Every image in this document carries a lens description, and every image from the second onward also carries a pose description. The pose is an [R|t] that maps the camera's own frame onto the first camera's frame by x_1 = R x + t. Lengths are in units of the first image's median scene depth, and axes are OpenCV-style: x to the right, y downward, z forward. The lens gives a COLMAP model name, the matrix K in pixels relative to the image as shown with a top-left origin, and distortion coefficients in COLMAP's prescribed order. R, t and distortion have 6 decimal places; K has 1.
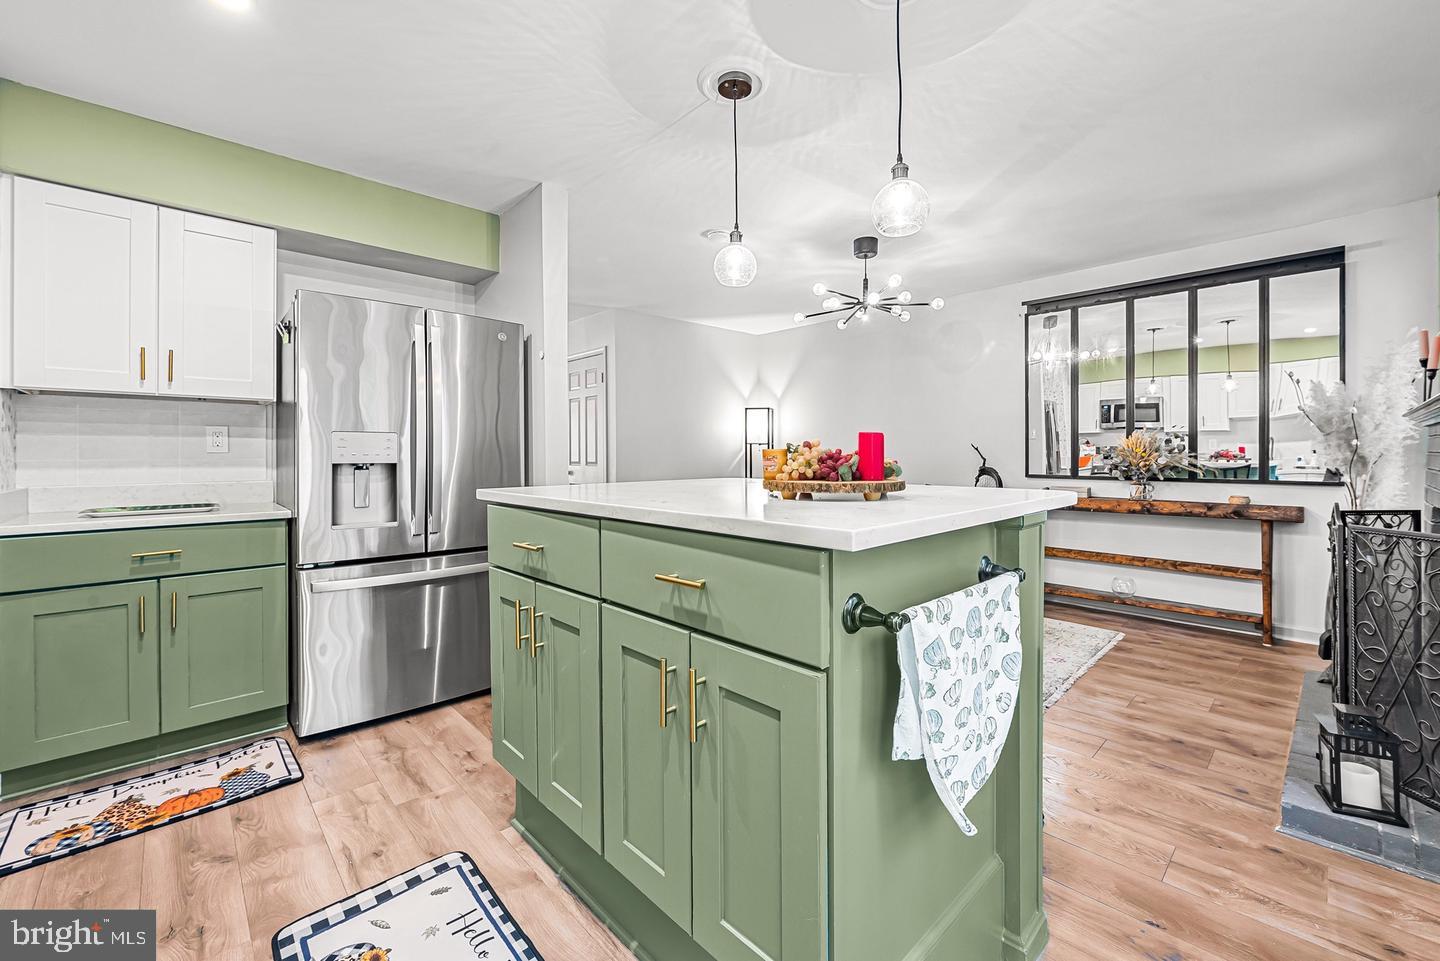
lens RADIAL K [[587.1, 0, 729.9], [0, 587.1, 460.8], [0, 0, 1]] dist [0.000434, 0.000086]
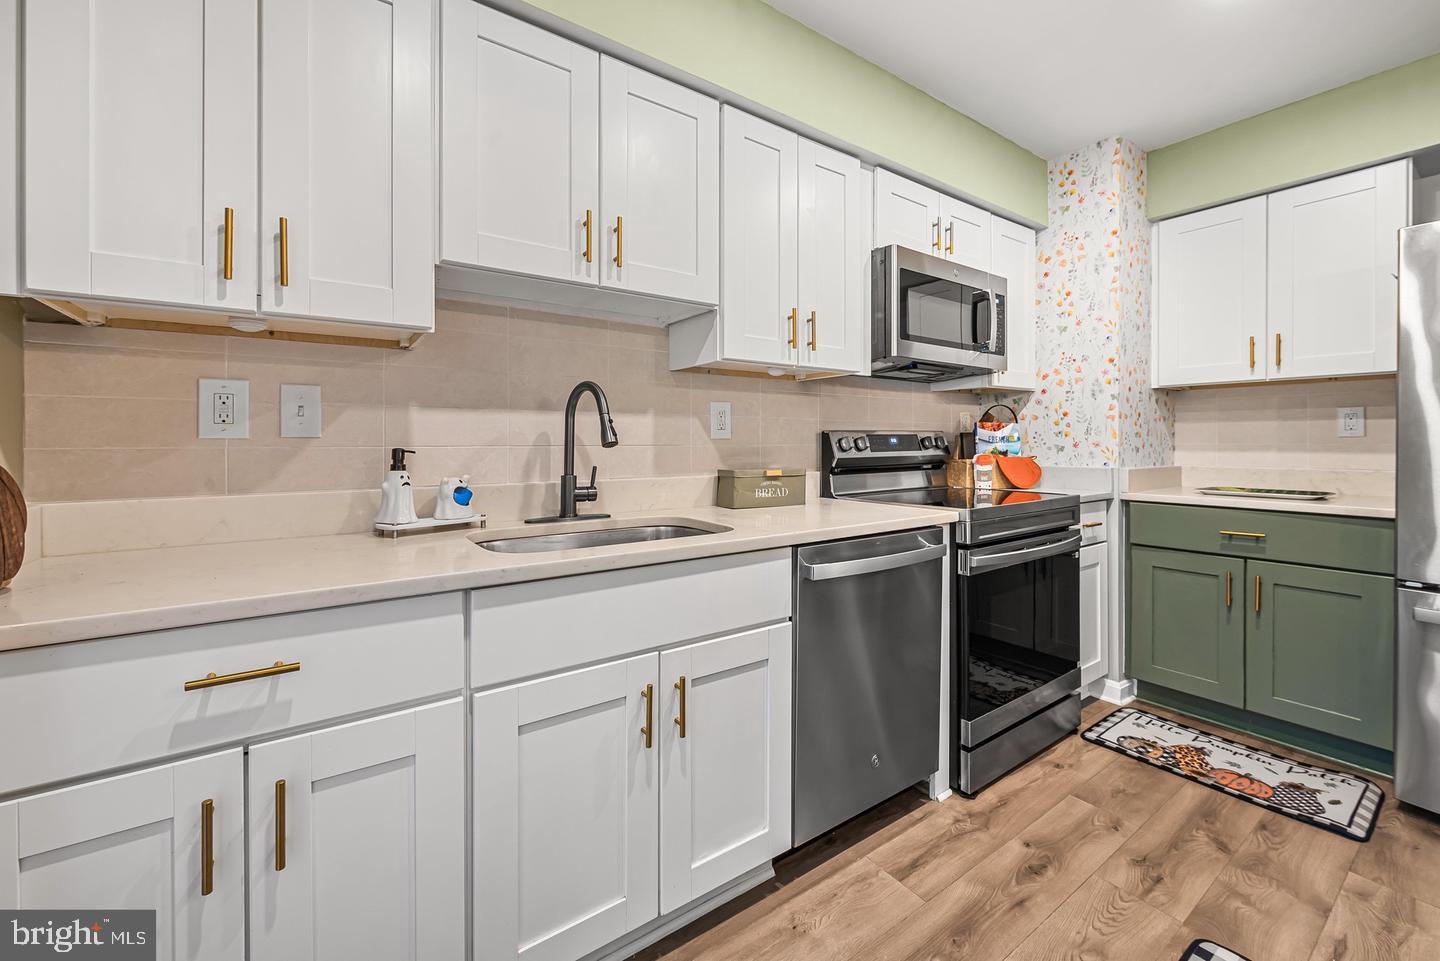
lens RADIAL K [[587.1, 0, 718.4], [0, 587.1, 442.3], [0, 0, 1]] dist [0.000434, 0.000086]
pose [[-0.143037, 0.004151, -0.989709, 0.194232], [-0.007473, 0.999958, 0.005274, -0.003610], [0.989689, 0.008151, -0.143000, 0.236016]]
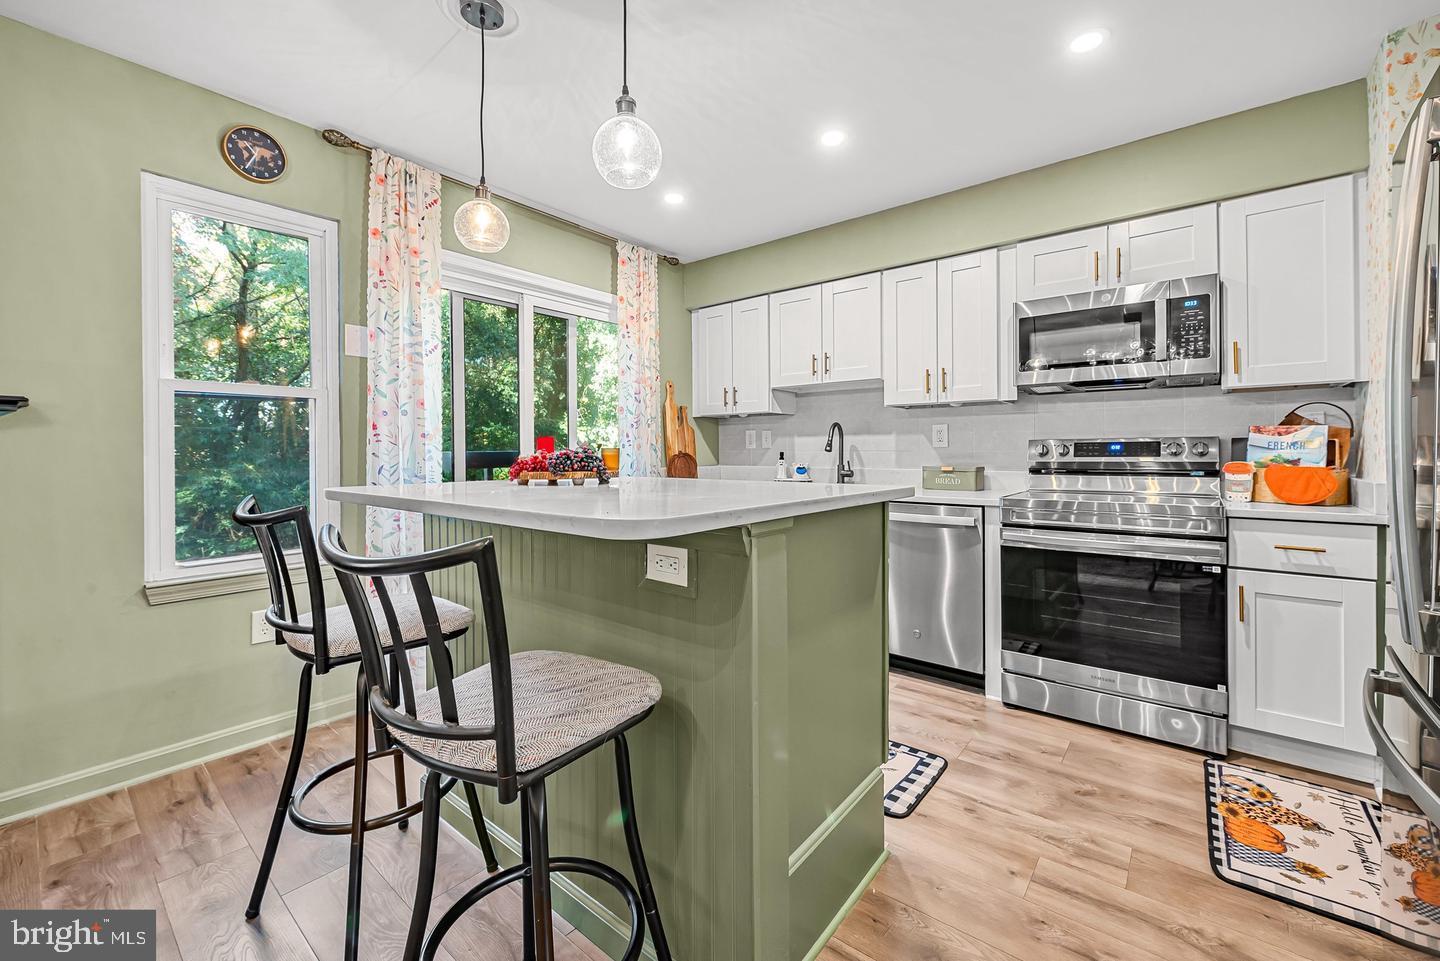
lens RADIAL K [[587.1, 0, 734.5], [0, 587.1, 446.7], [0, 0, 1]] dist [0.000434, 0.000086]
pose [[-0.990330, 0.008332, -0.138479, -0.011451], [0.007485, 0.999950, 0.006635, -0.021104], [0.138528, 0.005534, -0.990343, 1.659736]]
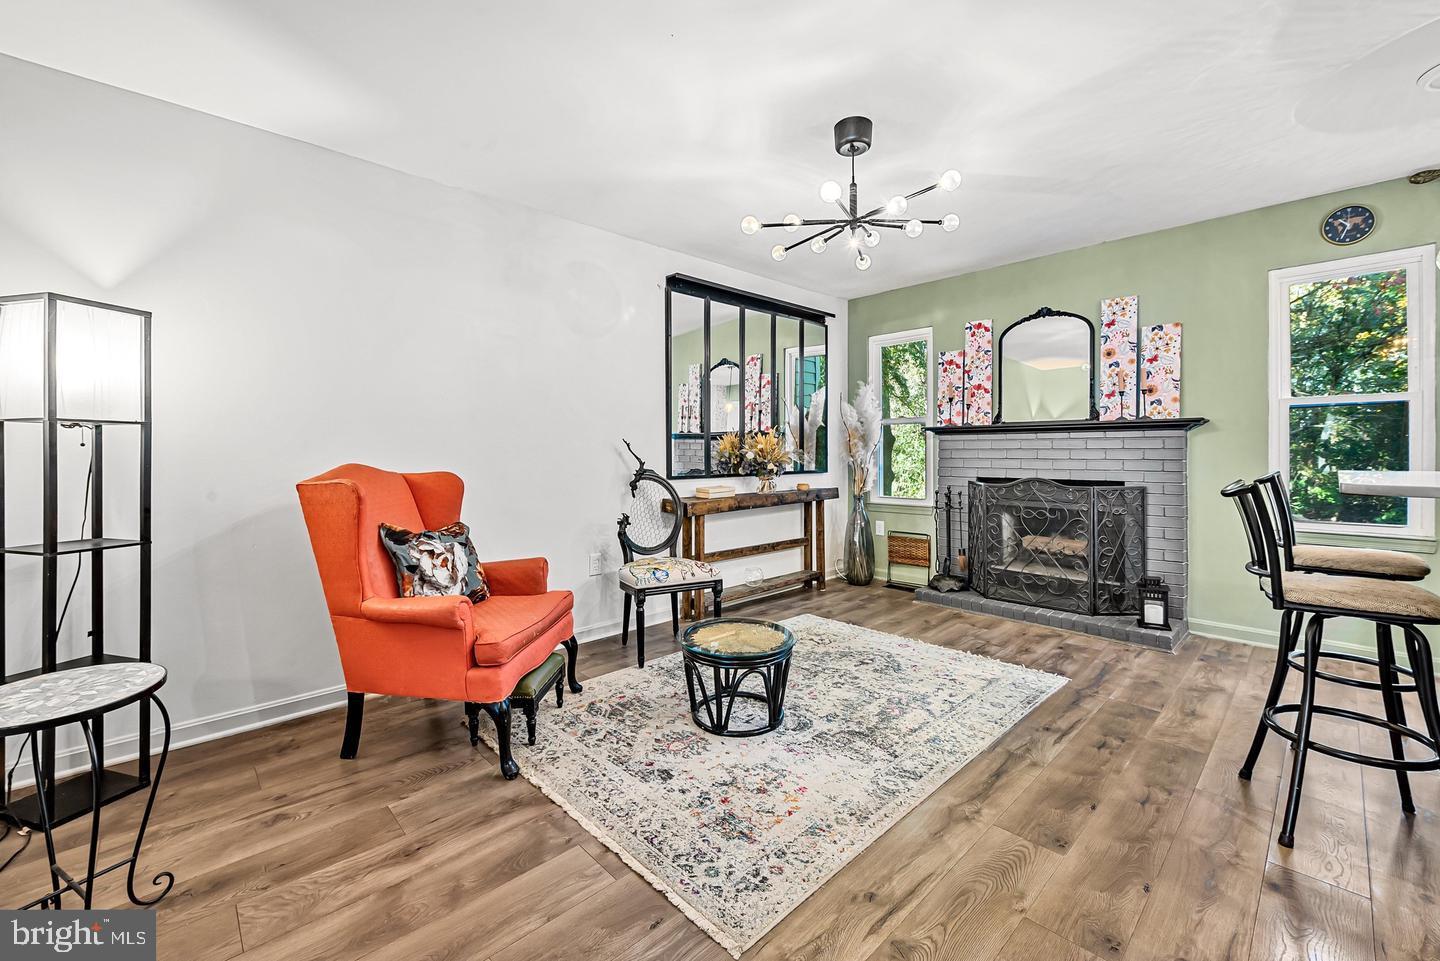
lens RADIAL K [[587.1, 0, 702.7], [0, 587.1, 457.3], [0, 0, 1]] dist [0.000434, 0.000086]
pose [[-0.001846, -0.004402, 0.999989, -0.757266], [0.017820, 0.999831, 0.004435, -0.014859], [-0.999840, 0.017828, -0.001767, 2.085950]]
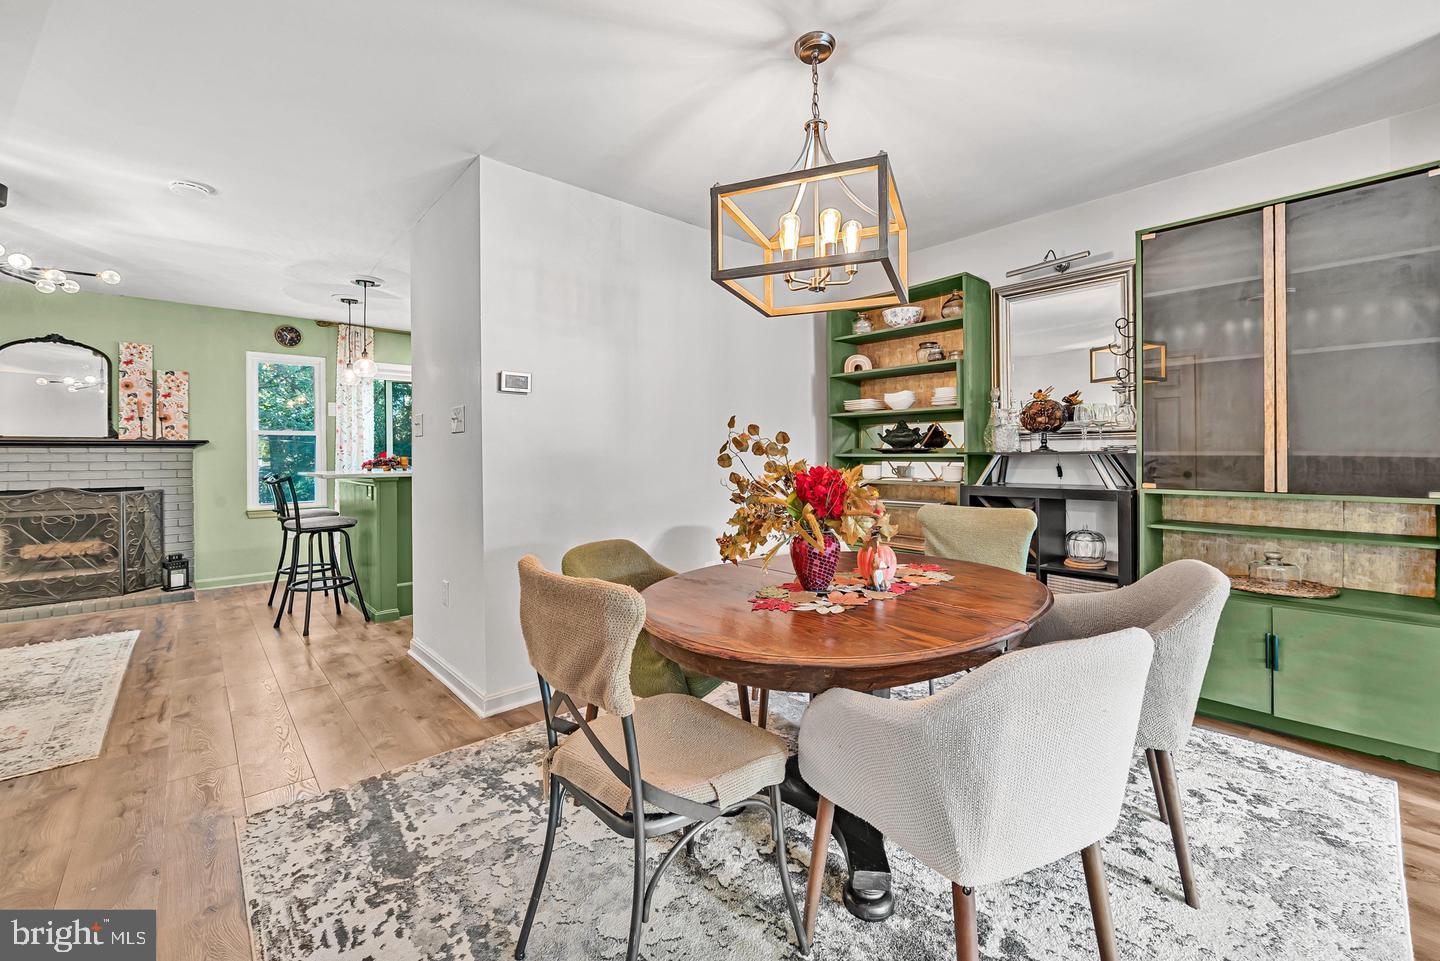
lens RADIAL K [[587.1, 0, 746.5], [0, 587.1, 446.3], [0, 0, 1]] dist [0.000434, 0.000086]
pose [[-0.999801, 0.015224, -0.012866, -1.306388], [0.015259, 0.999880, -0.002652, -0.027894], [0.012824, -0.002848, -0.999914, 3.126208]]
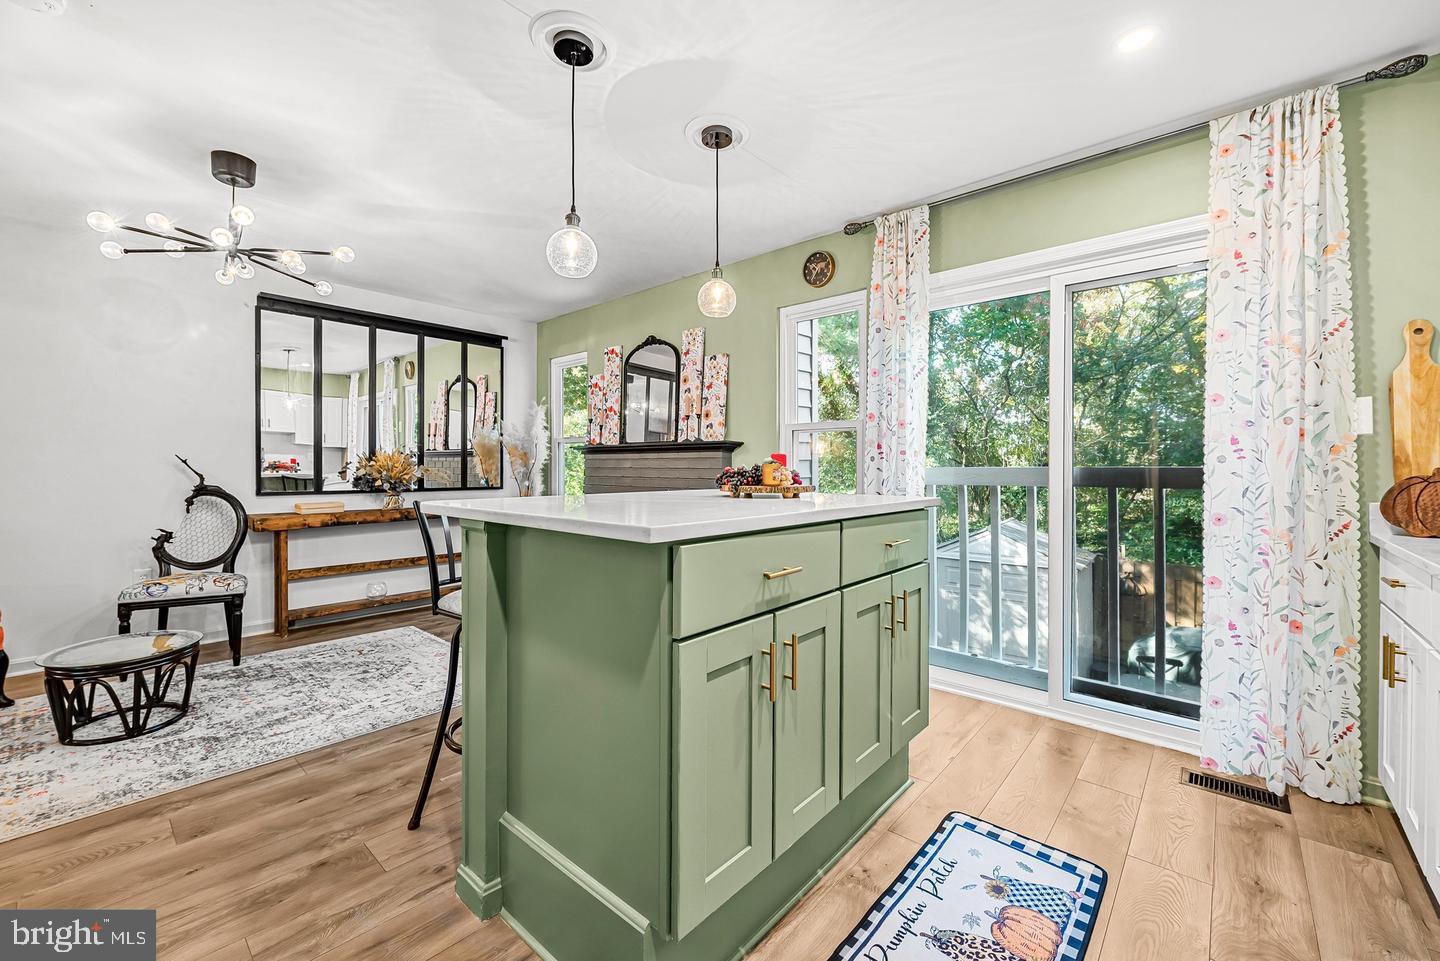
lens RADIAL K [[587.1, 0, 717.2], [0, 587.1, 470.0], [0, 0, 1]] dist [0.000434, 0.000086]
pose [[-0.081103, 0.001779, 0.996704, -0.893082], [0.010182, 0.999948, -0.000956, -0.003296], [-0.996654, 0.010070, -0.081117, 0.872456]]
